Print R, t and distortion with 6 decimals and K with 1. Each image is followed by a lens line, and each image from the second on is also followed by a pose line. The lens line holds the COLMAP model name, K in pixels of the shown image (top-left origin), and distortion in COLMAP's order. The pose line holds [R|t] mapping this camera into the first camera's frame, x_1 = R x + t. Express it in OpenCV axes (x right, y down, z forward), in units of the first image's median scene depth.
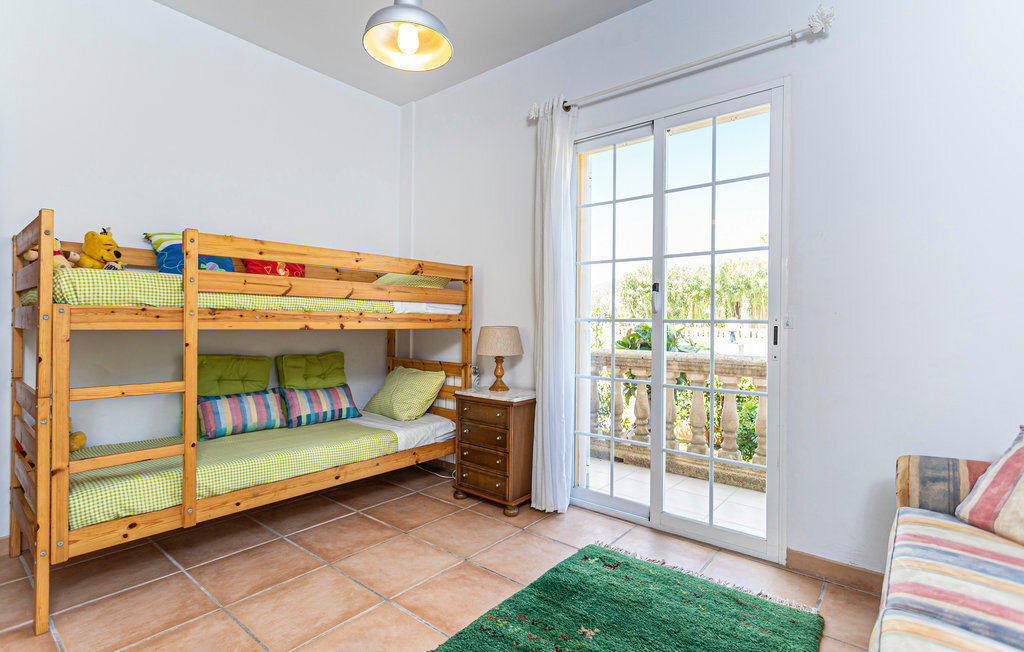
lens RADIAL K [[499.2, 0, 508.9], [0, 499.2, 319.2], [0, 0, 1]] dist [0.015789, 0.000830]
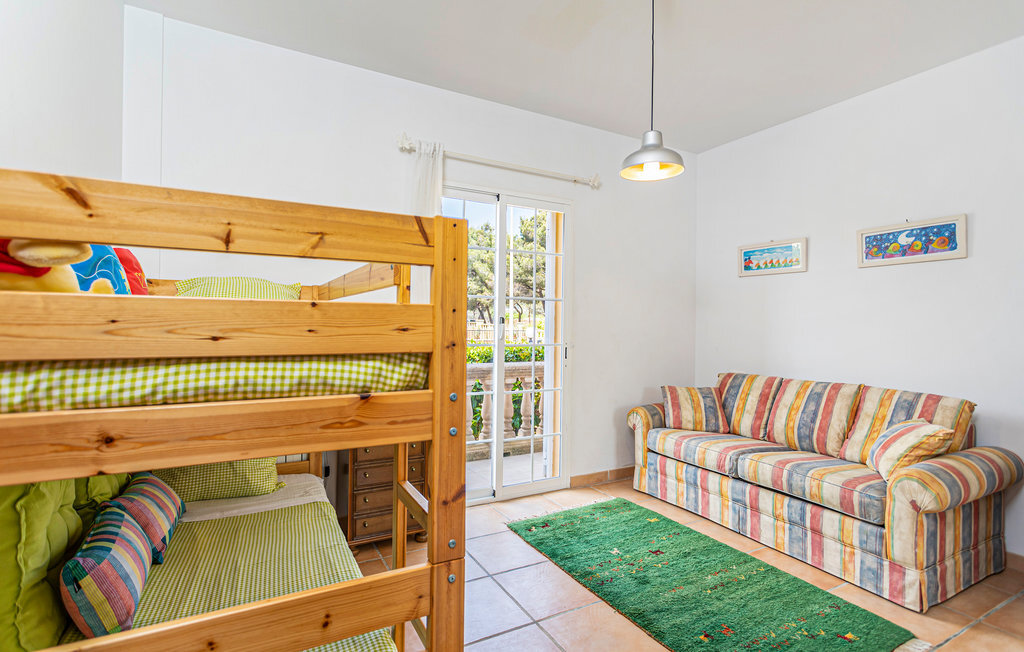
lens RADIAL K [[499.2, 0, 508.9], [0, 499.2, 319.2], [0, 0, 1]] dist [0.015789, 0.000830]
pose [[0.354455, 0.003357, 0.935067, -1.122758], [-0.014893, 0.999887, 0.002056, -0.083178], [-0.934955, -0.014655, 0.354465, 0.601177]]
